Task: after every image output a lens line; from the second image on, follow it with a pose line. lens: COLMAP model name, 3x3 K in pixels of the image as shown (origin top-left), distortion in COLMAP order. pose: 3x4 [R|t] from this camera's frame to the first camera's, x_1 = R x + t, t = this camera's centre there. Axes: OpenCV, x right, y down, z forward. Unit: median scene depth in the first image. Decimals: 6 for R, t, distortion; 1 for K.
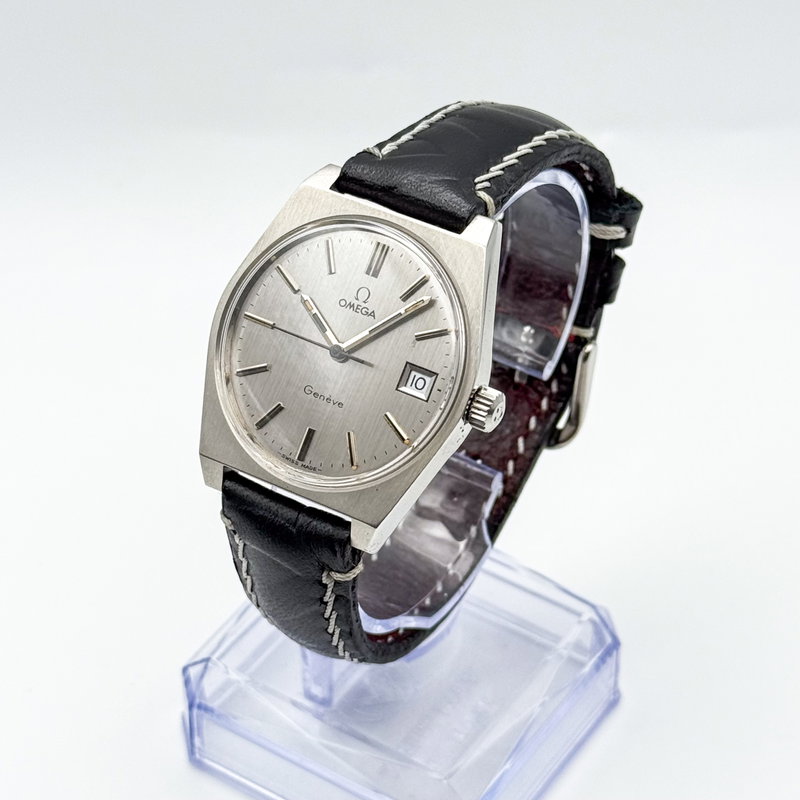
lens RADIAL K [[2274.4, 0, 398.5], [0, 2274.4, 403.4], [0, 0, 1]] dist [0.092057, 0.000000]
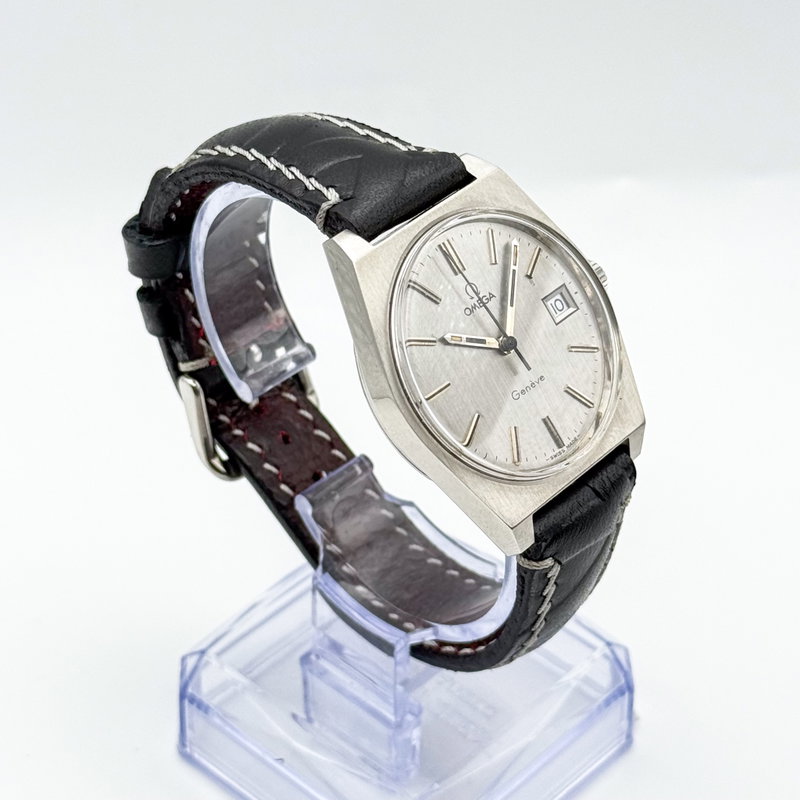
lens RADIAL K [[2274.4, 0, 395.6], [0, 2274.4, 398.1], [0, 0, 1]] dist [0.092057, 0.000000]
pose [[0.164319, -0.617793, 0.768980, -0.777008], [0.619006, 0.671552, 0.407248, -0.422122], [-0.768005, 0.409085, 0.492766, 0.551630]]
